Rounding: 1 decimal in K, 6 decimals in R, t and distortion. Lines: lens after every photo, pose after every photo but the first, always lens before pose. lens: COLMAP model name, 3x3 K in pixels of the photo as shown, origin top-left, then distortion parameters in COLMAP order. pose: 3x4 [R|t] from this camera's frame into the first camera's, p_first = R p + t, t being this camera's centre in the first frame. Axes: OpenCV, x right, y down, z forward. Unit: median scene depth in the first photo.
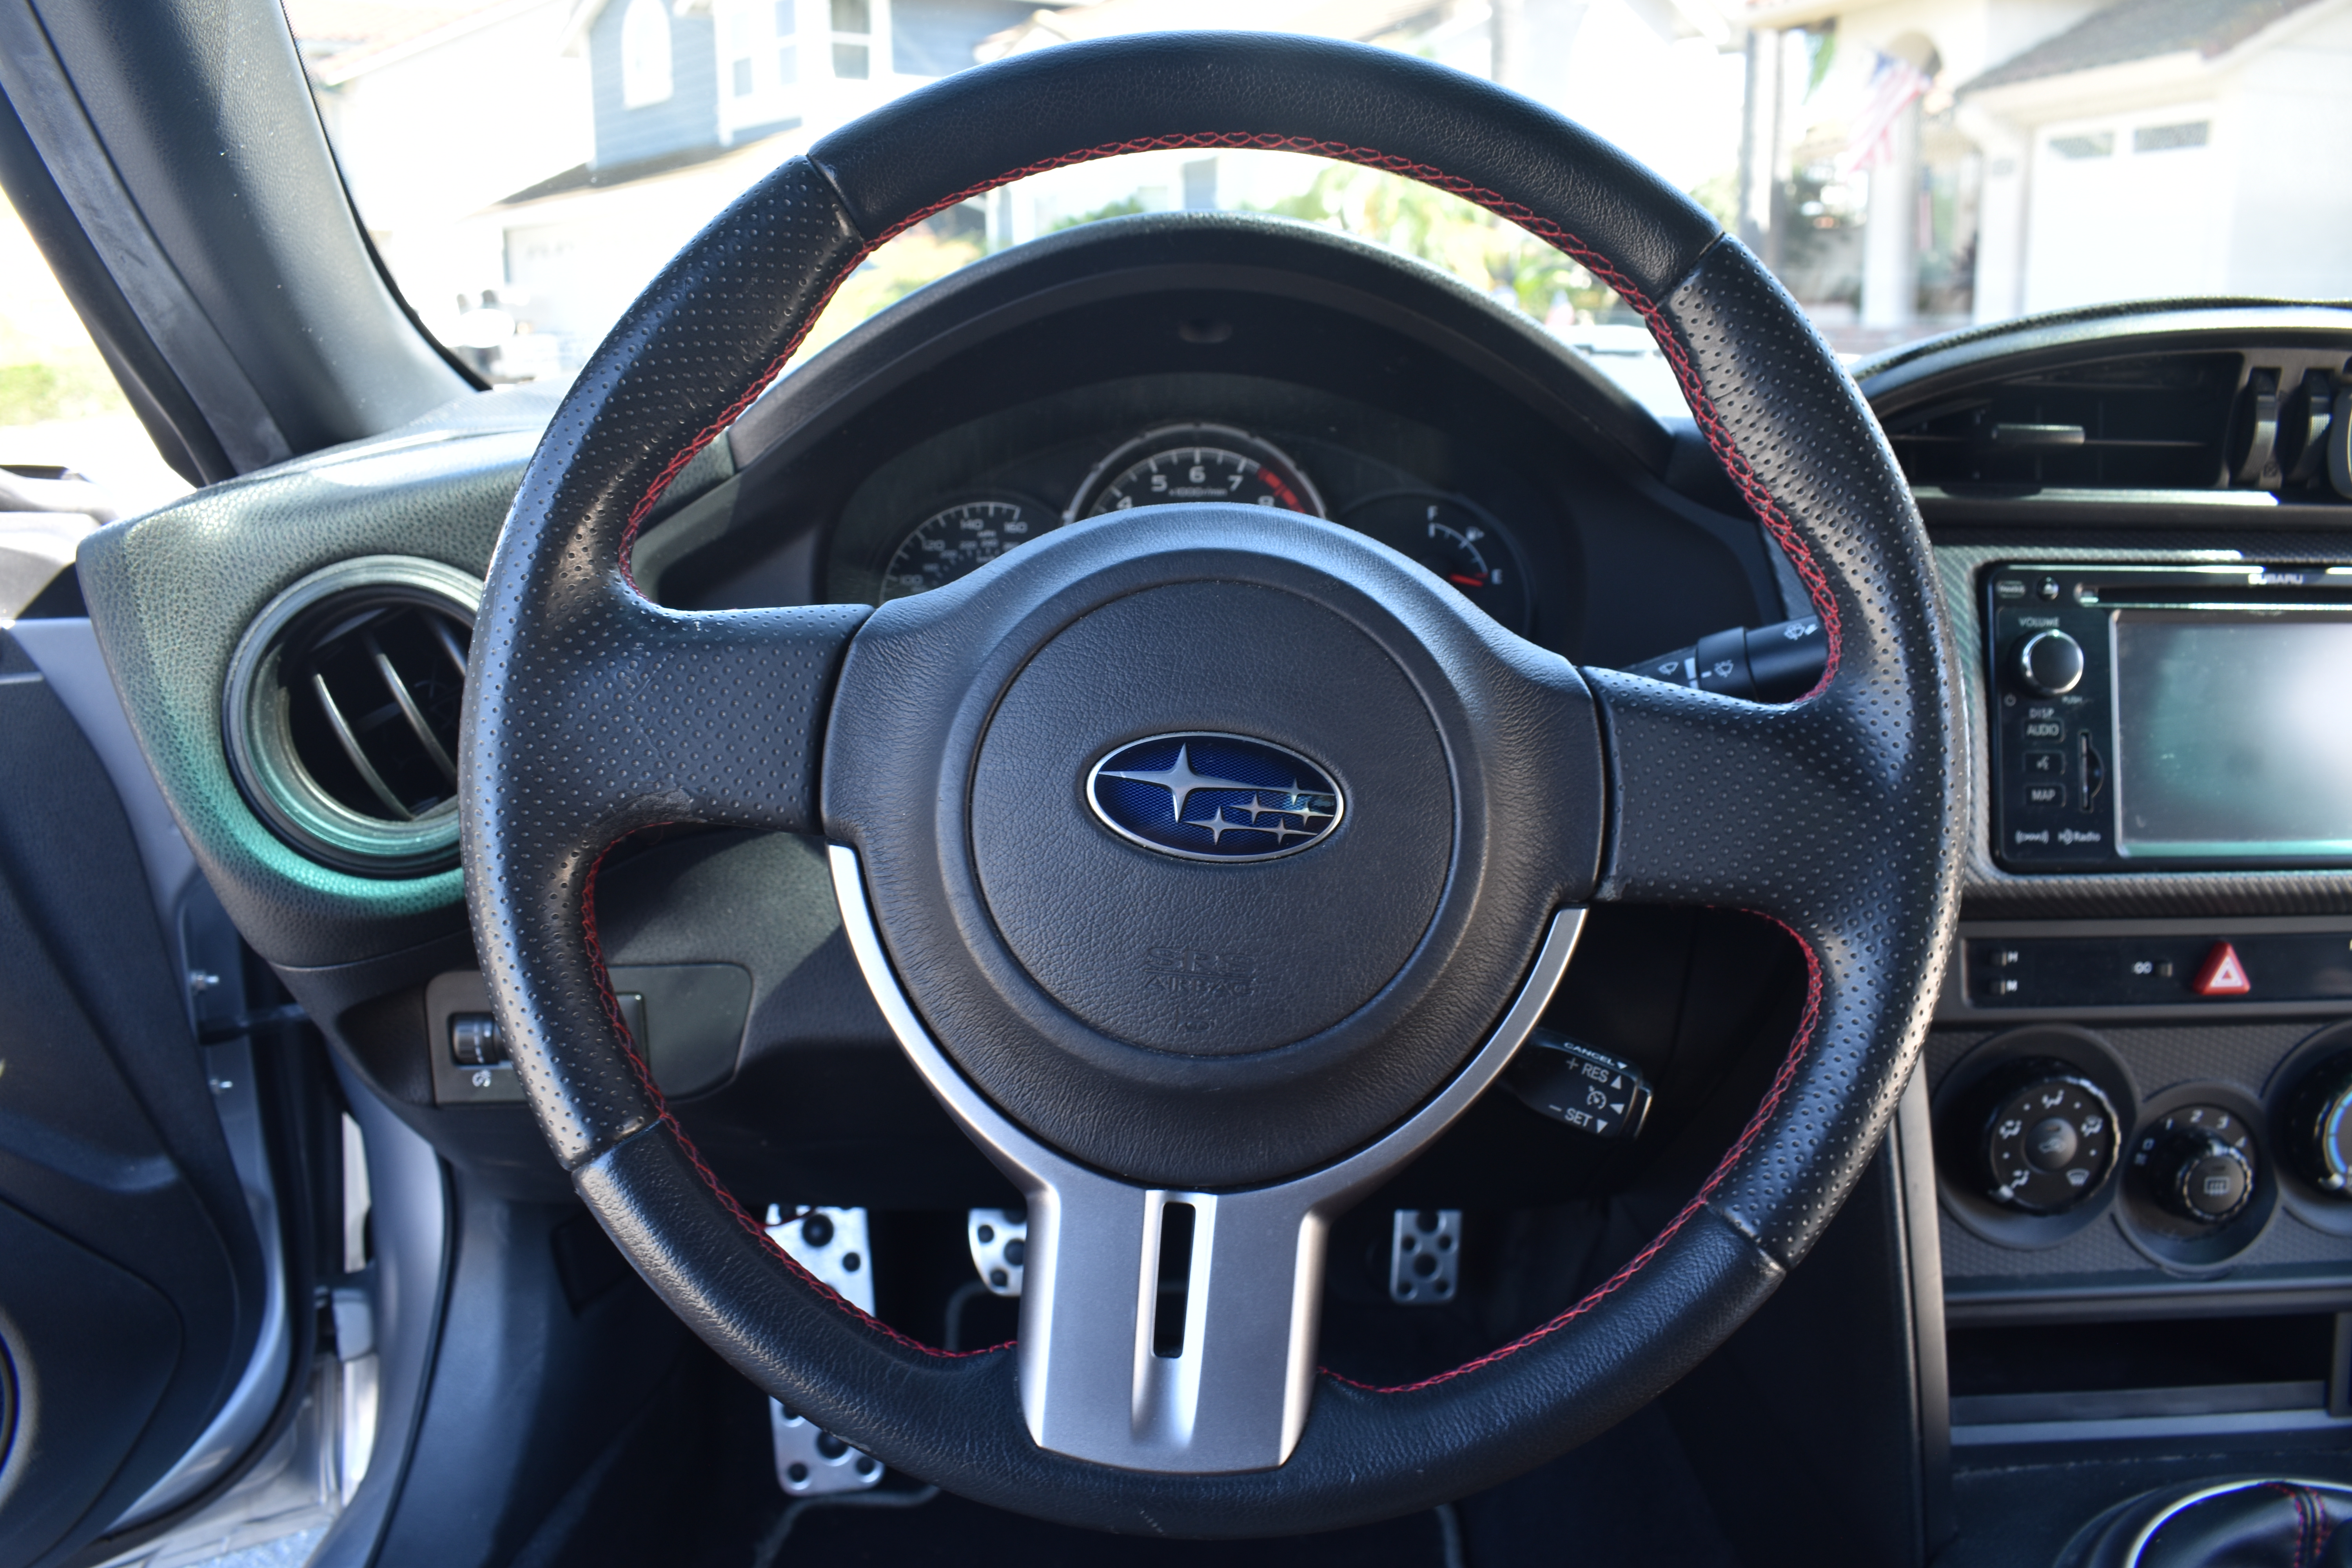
lens RADIAL K [[1835.2, 0, 1173.4], [0, 1835.2, 786.7], [0, 0, 1]] dist [-0.098169, 0.017260]
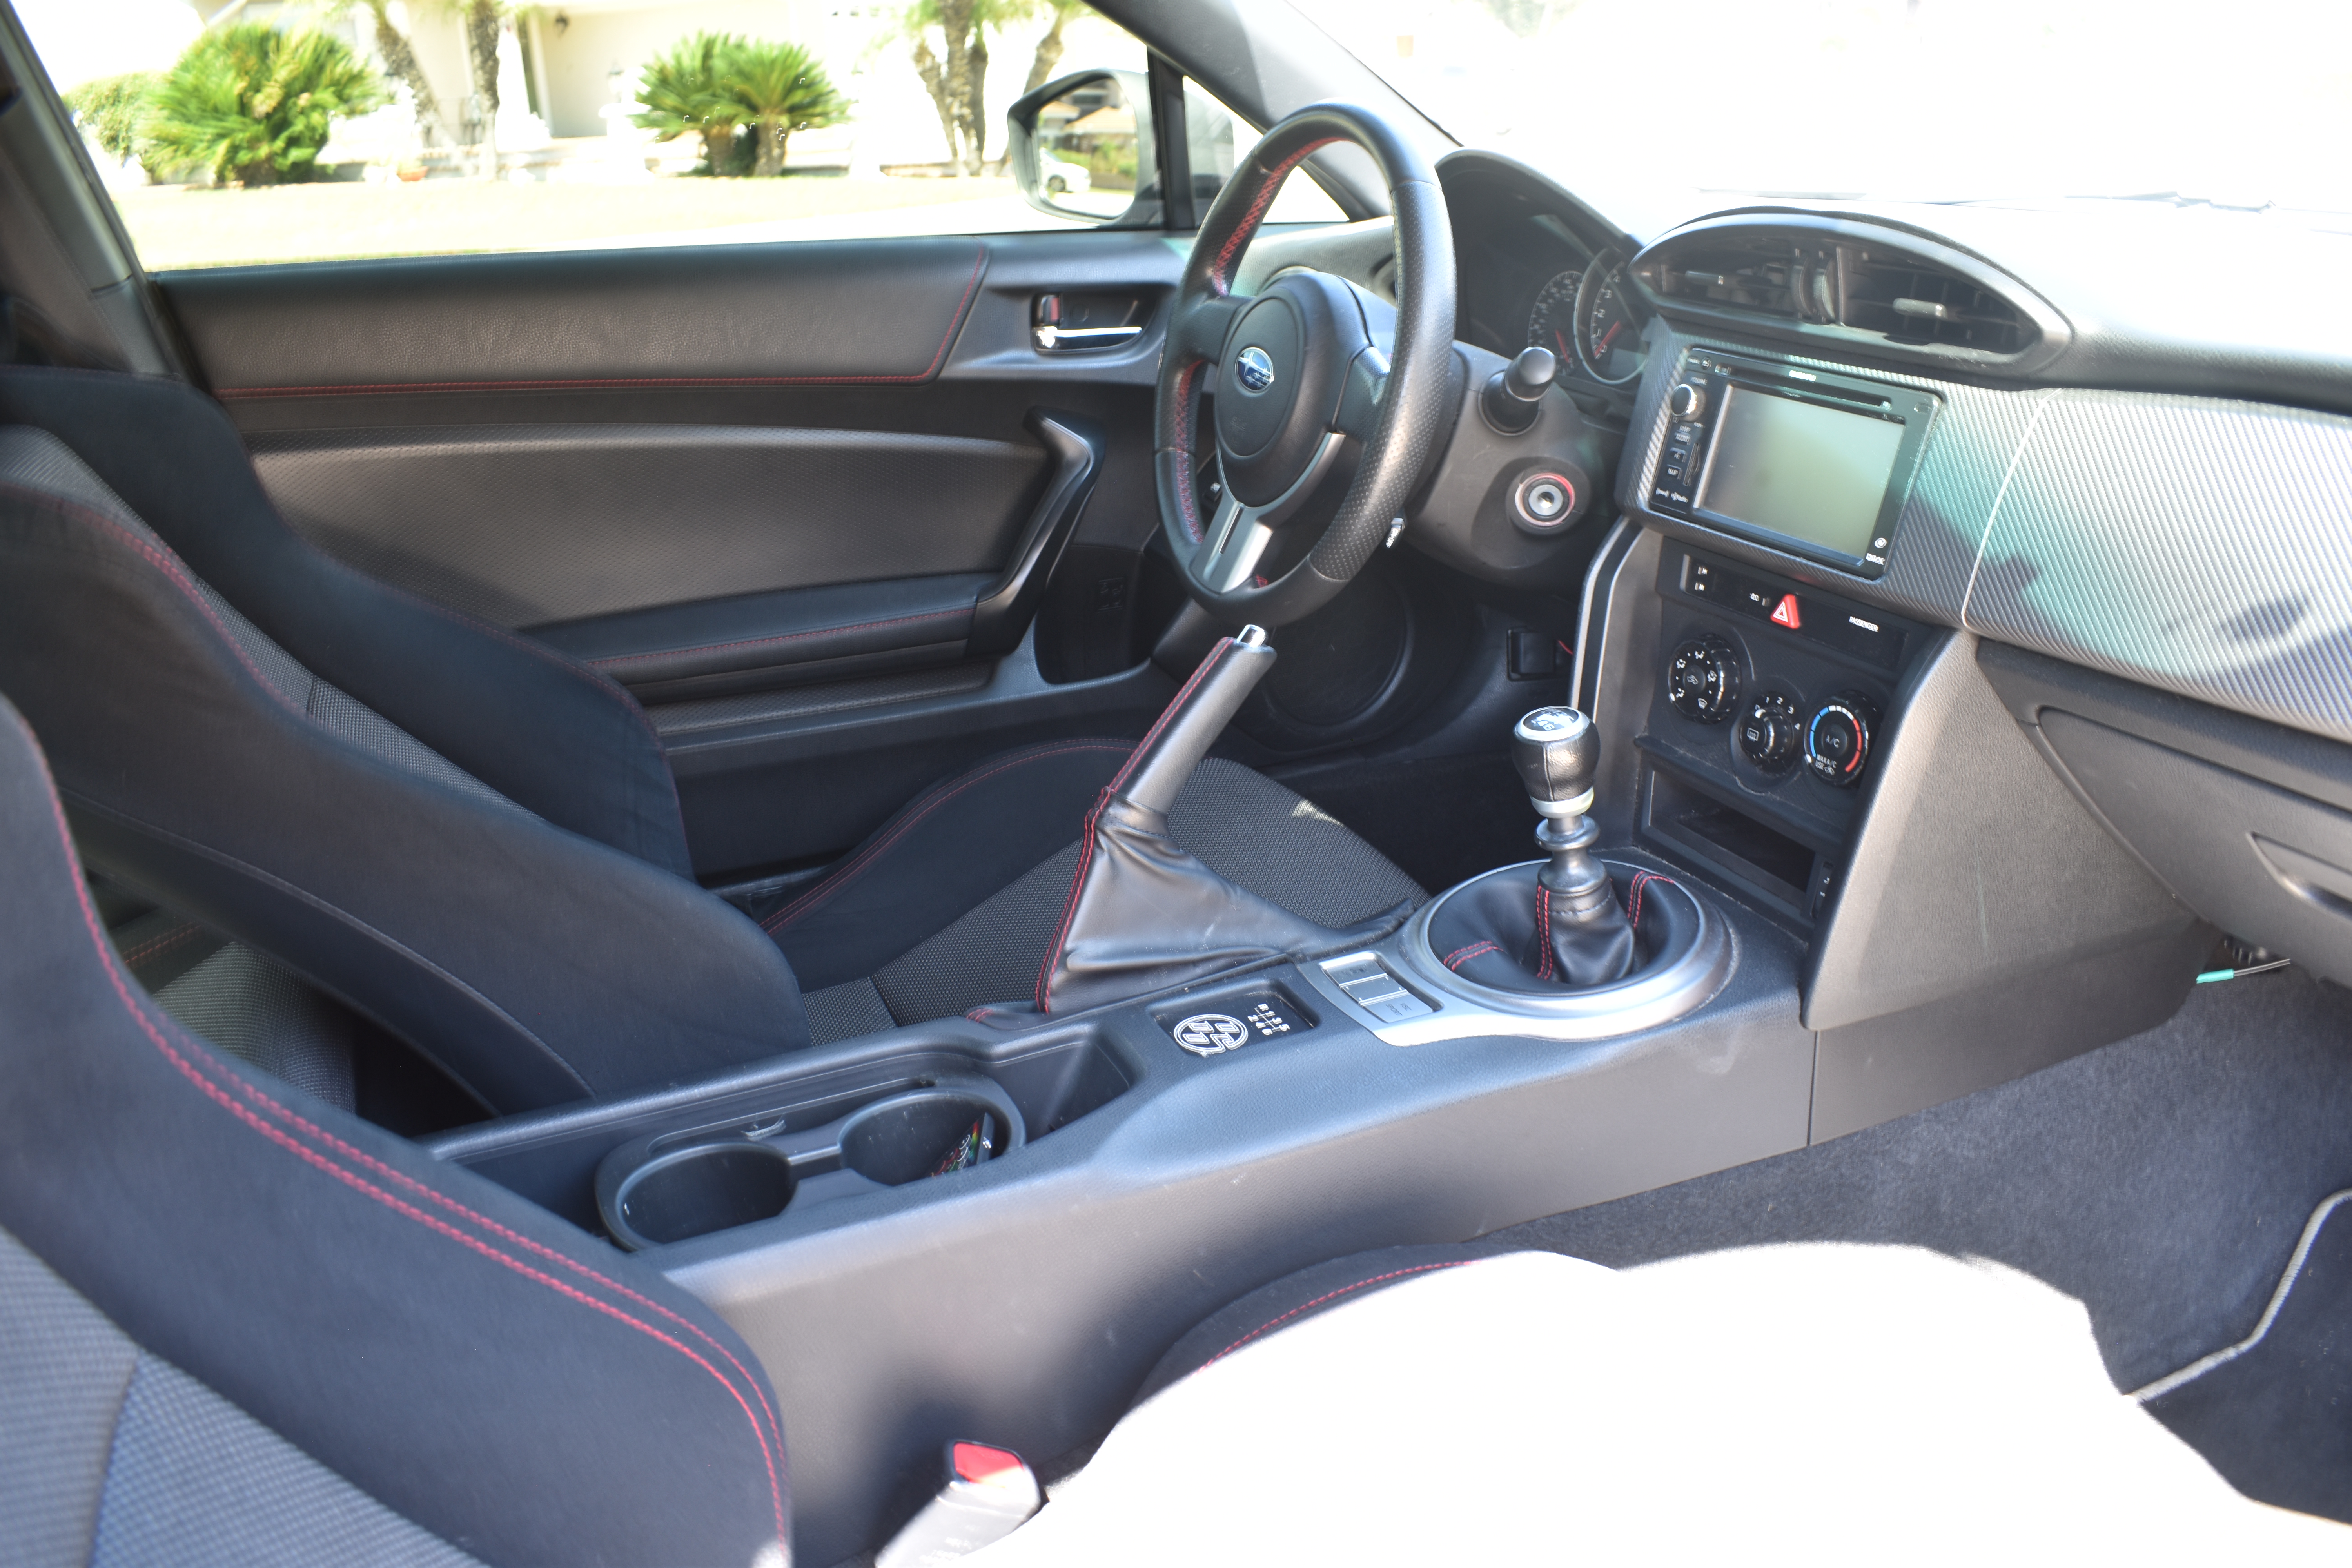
lens RADIAL K [[1835.2, 0, 1178.0], [0, 1835.2, 766.2], [0, 0, 1]] dist [-0.098169, 0.017260]
pose [[0.390310, 0.320447, -0.863118, 1.887532], [-0.189988, 0.945331, 0.265056, -0.102254], [0.900868, 0.060528, 0.429853, -0.241441]]
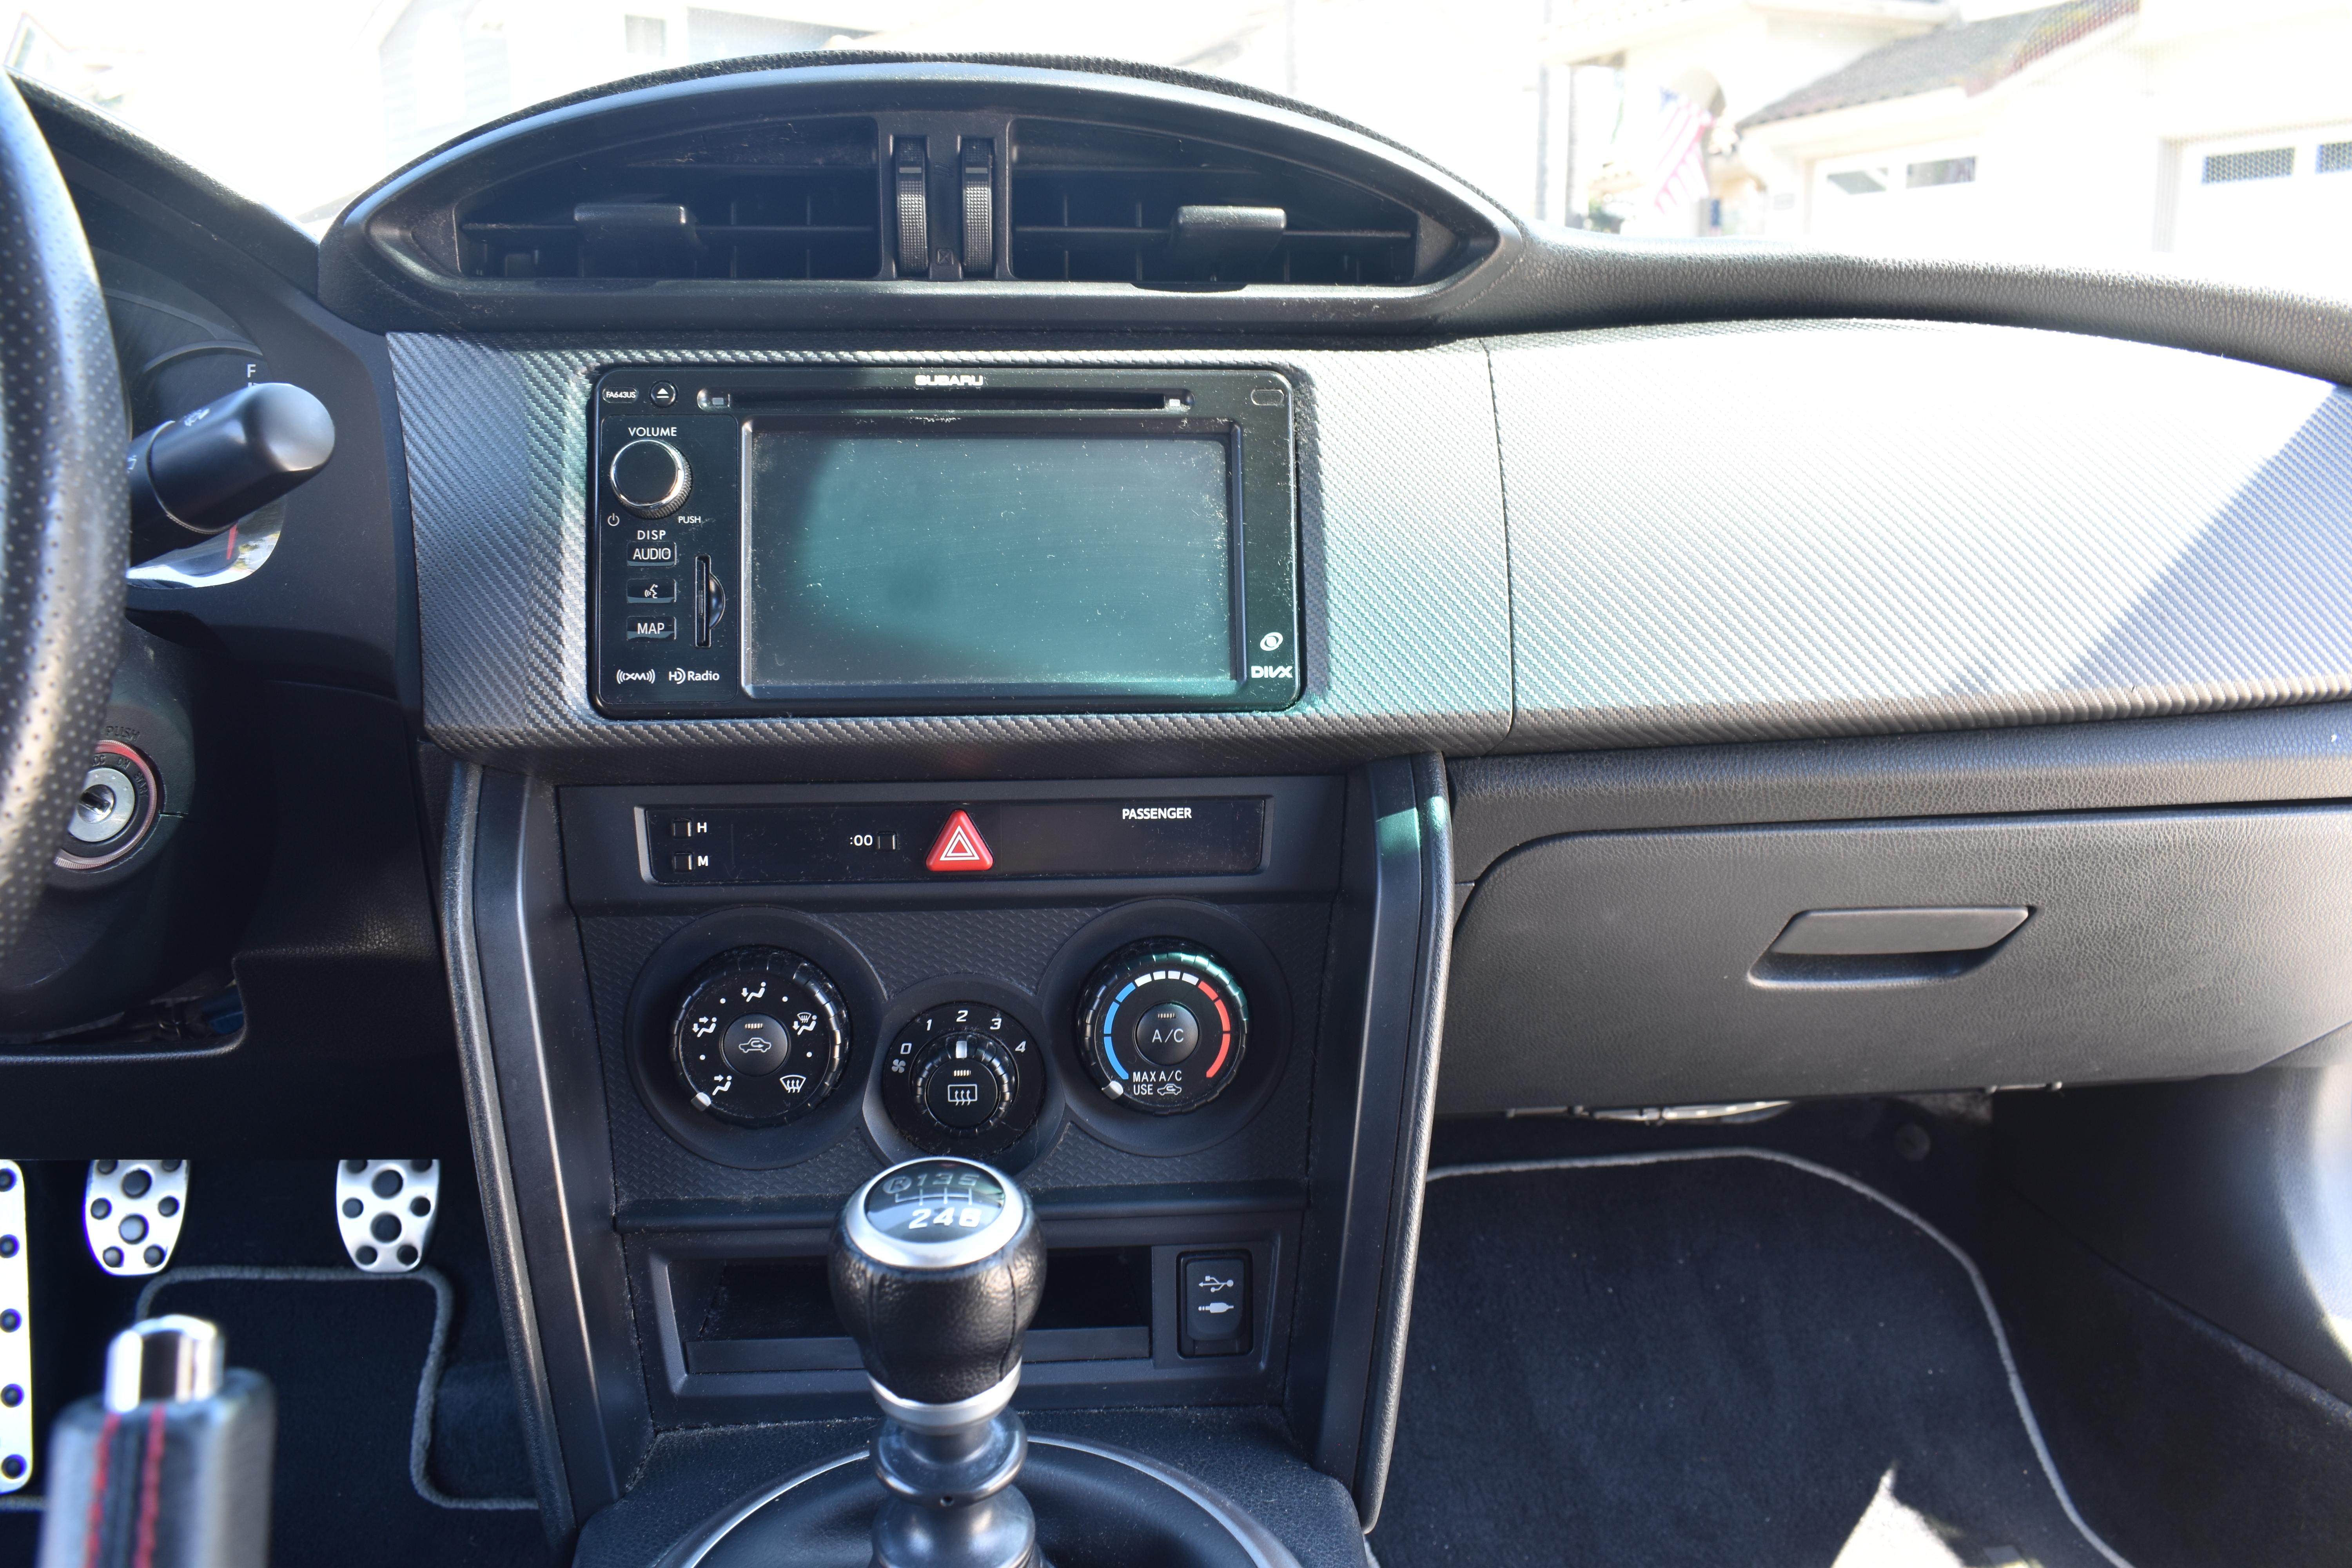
lens RADIAL K [[1835.2, 0, 1174.5], [0, 1835.2, 788.5], [0, 0, 1]] dist [-0.098169, 0.017260]
pose [[0.996475, -0.010022, 0.083290, 0.620984], [0.011552, 0.999773, -0.017911, 0.094076], [-0.083092, 0.018810, 0.996364, 0.100046]]
